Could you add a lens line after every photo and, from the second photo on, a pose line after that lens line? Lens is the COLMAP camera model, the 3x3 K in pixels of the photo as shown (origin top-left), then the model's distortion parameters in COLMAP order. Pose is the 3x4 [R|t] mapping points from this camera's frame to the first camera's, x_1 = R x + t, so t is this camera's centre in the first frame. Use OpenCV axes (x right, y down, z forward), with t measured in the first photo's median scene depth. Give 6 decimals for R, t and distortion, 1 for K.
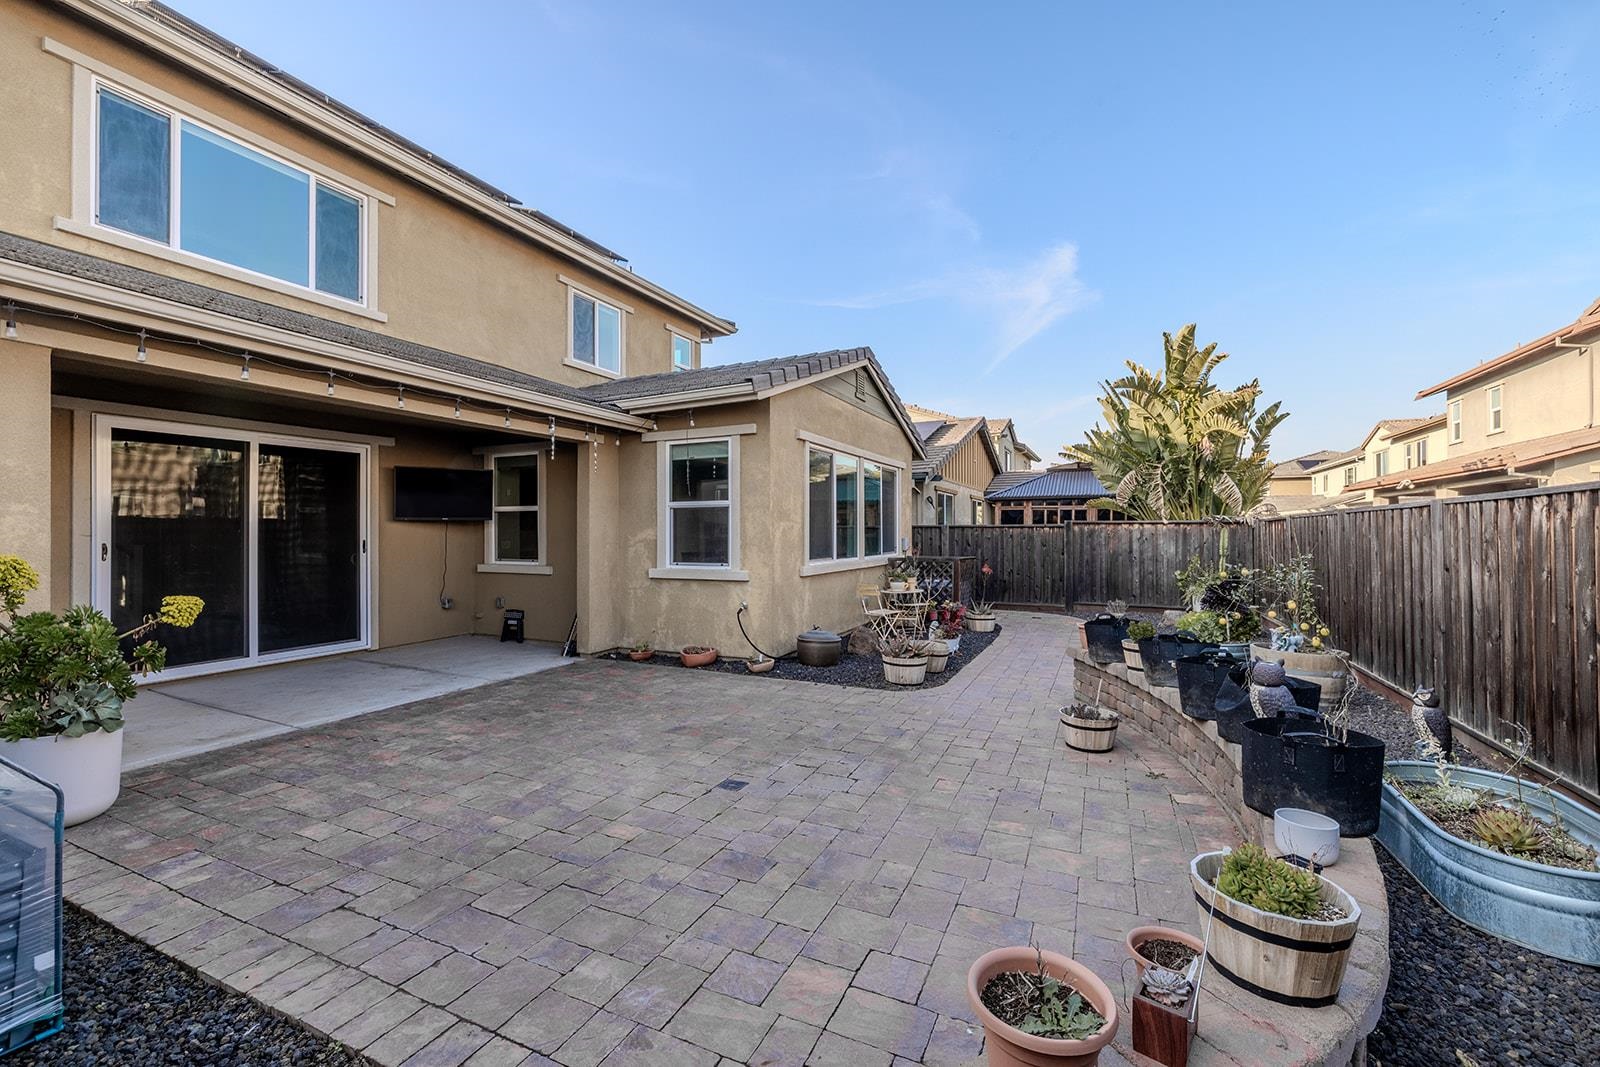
lens RADIAL K [[667.6, 0, 792.3], [0, 667.6, 528.1], [0, 0, 1]] dist [-0.000100, 0.000313]
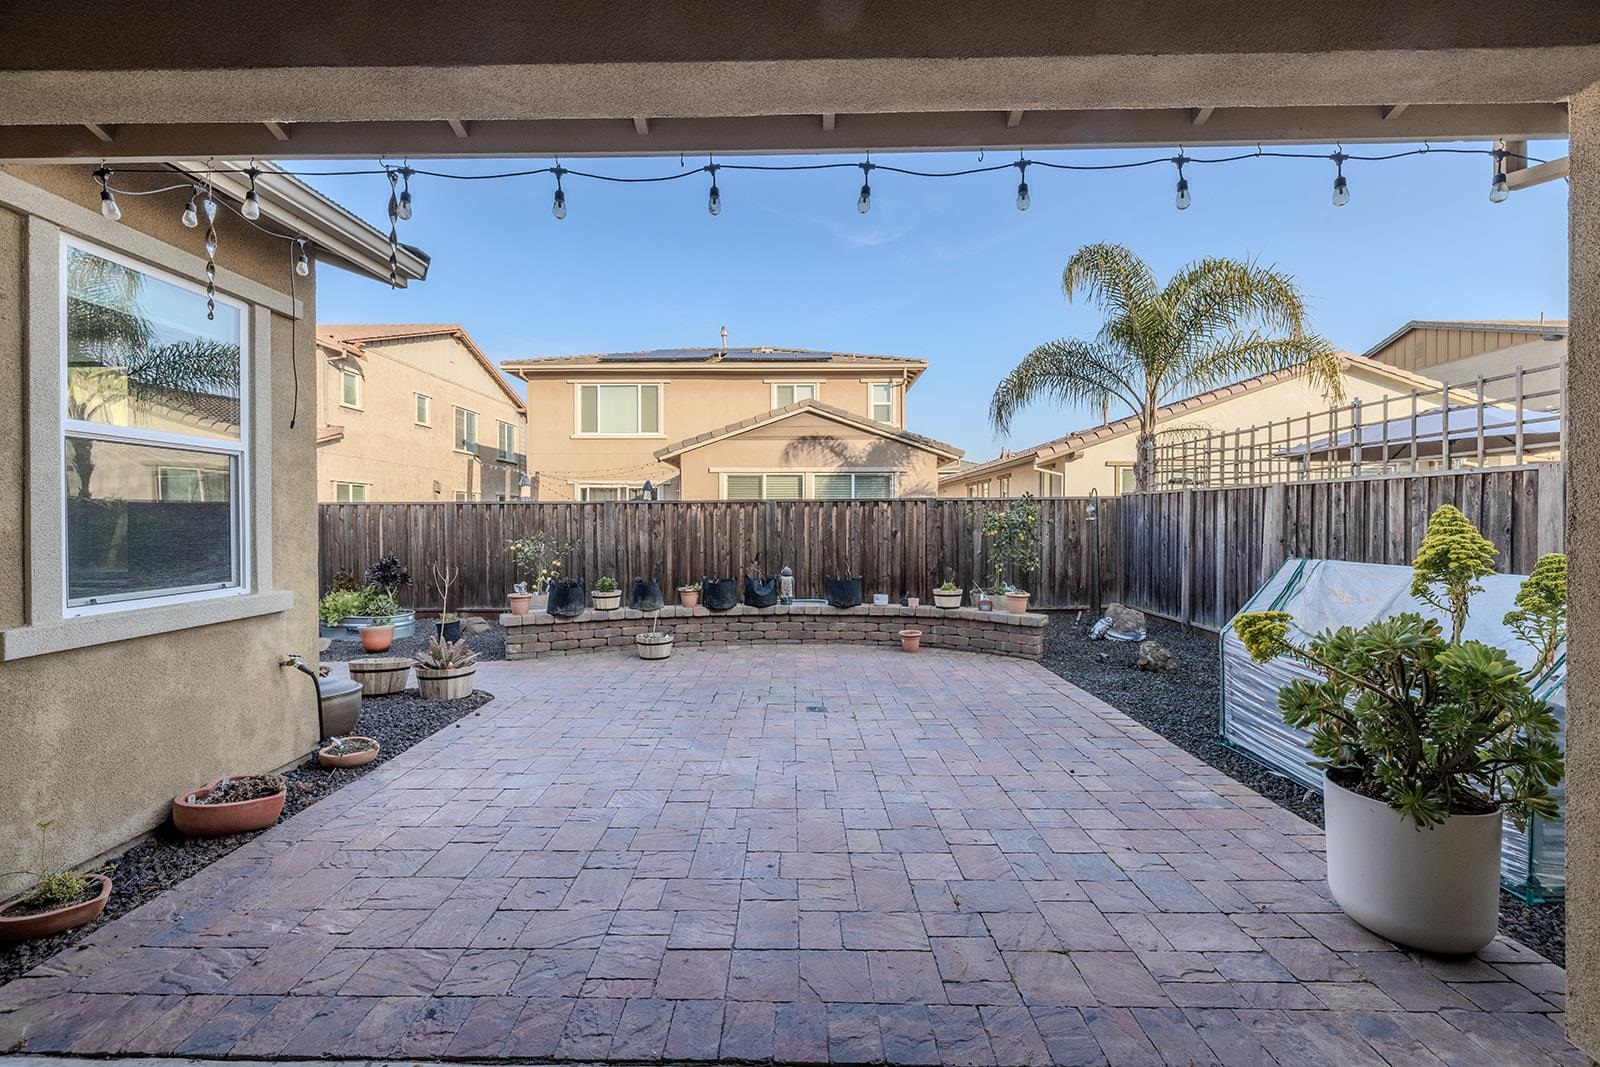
lens RADIAL K [[667.6, 0, 785.1], [0, 667.6, 527.4], [0, 0, 1]] dist [-0.000100, 0.000313]
pose [[-0.416385, -0.009792, 0.909135, -0.673629], [-0.005736, 0.999950, 0.008144, 0.011357], [-0.909170, -0.001824, -0.416421, 0.868789]]
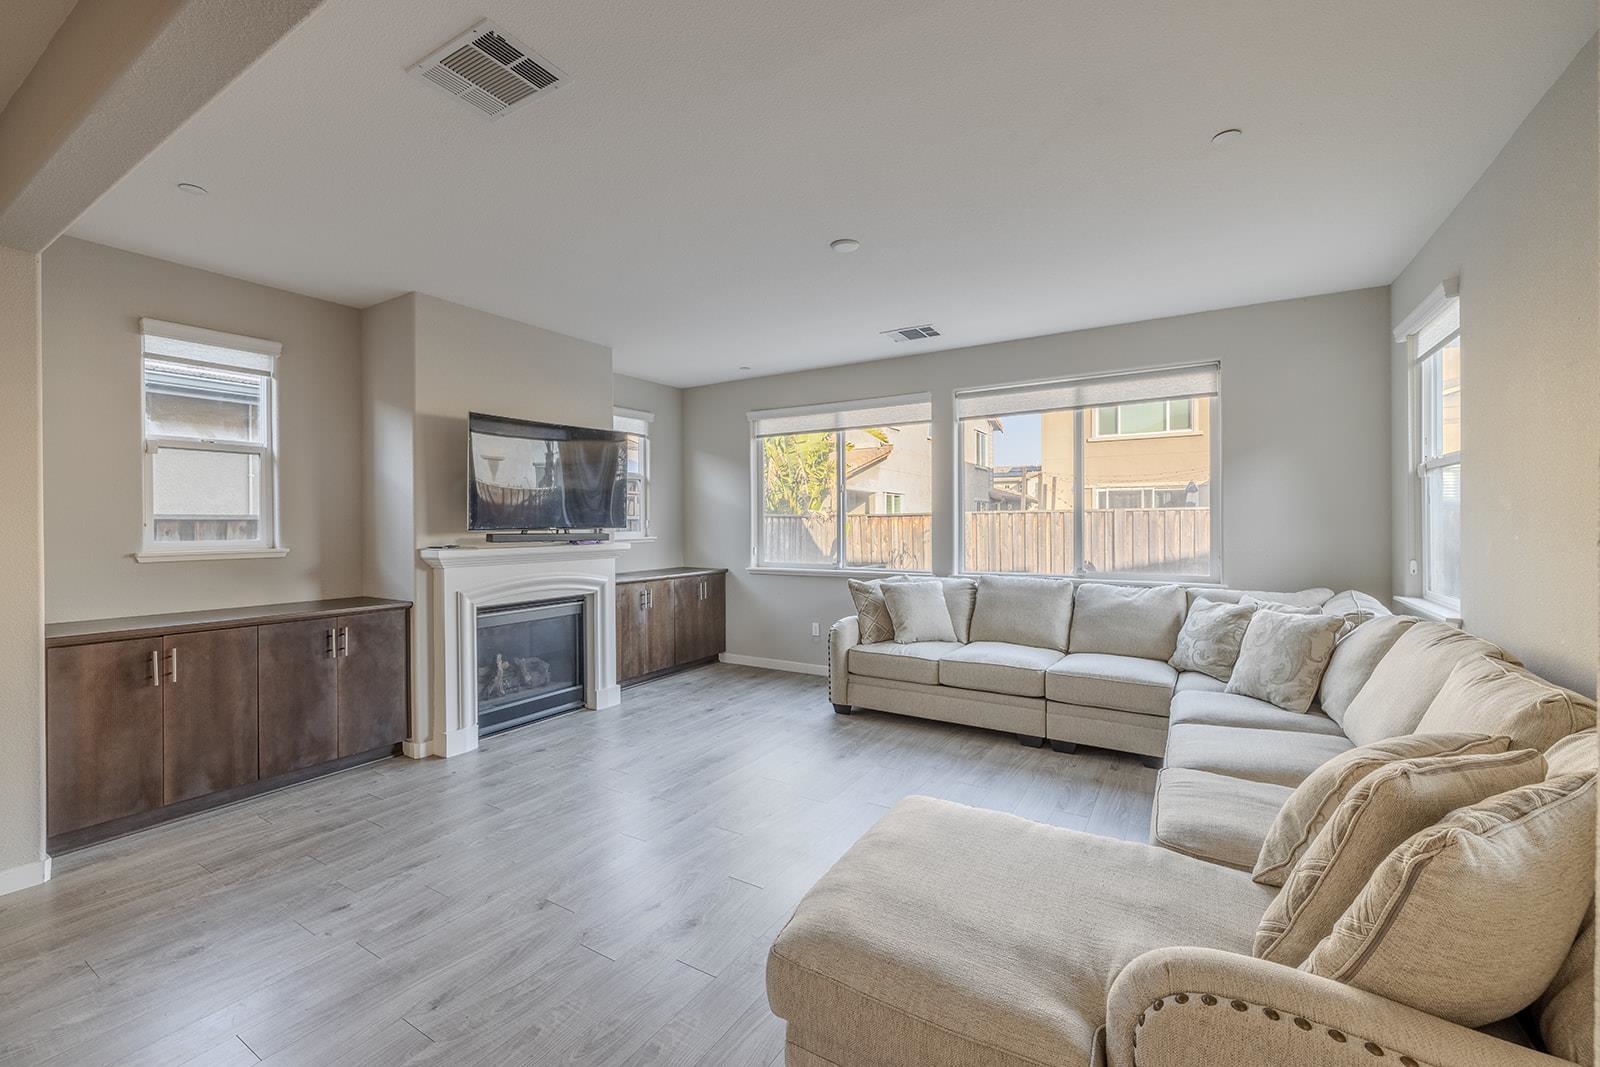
lens RADIAL K [[667.6, 0, 790.5], [0, 667.6, 526.9], [0, 0, 1]] dist [-0.000100, 0.000313]
pose [[0.089495, -0.002241, 0.995985, -0.652776], [-0.002736, 0.999993, 0.002496, 0.011058], [-0.995984, -0.002948, 0.089488, 1.004616]]
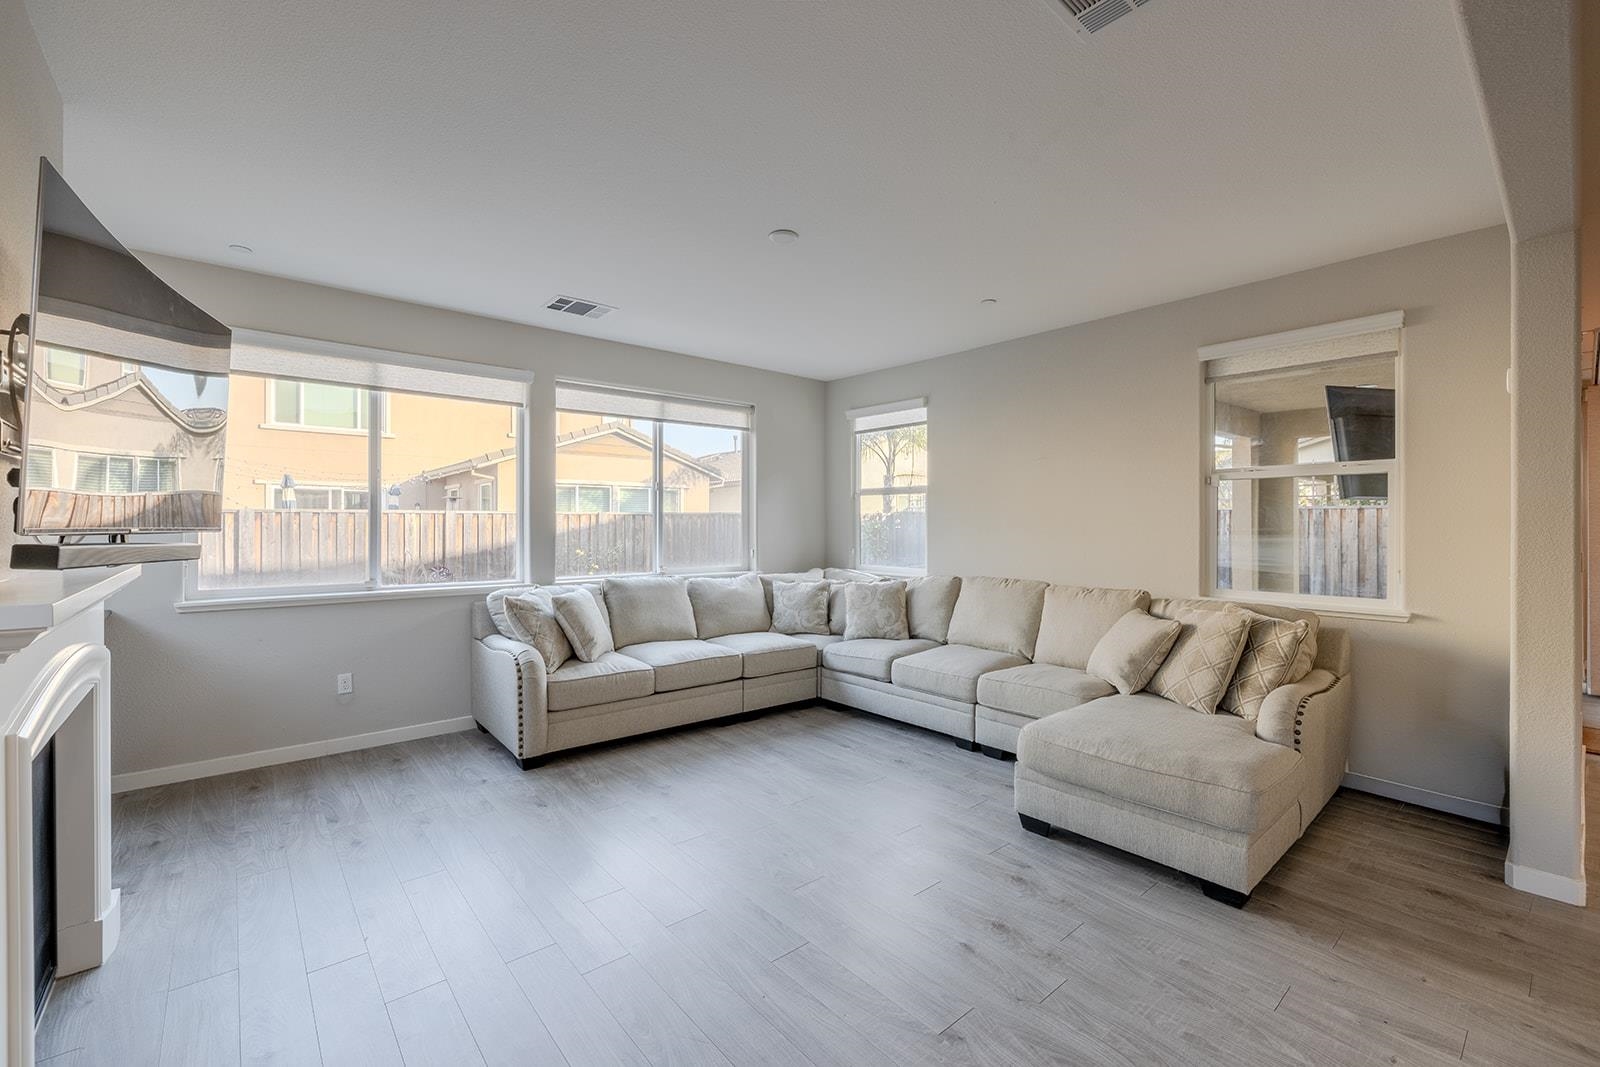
lens RADIAL K [[667.6, 0, 787.7], [0, 667.6, 526.1], [0, 0, 1]] dist [-0.000100, 0.000313]
pose [[-0.917041, 0.001546, 0.398790, -0.591963], [-0.001000, 0.999980, -0.006177, 0.011646], [-0.398791, -0.006063, -0.917022, 1.093138]]
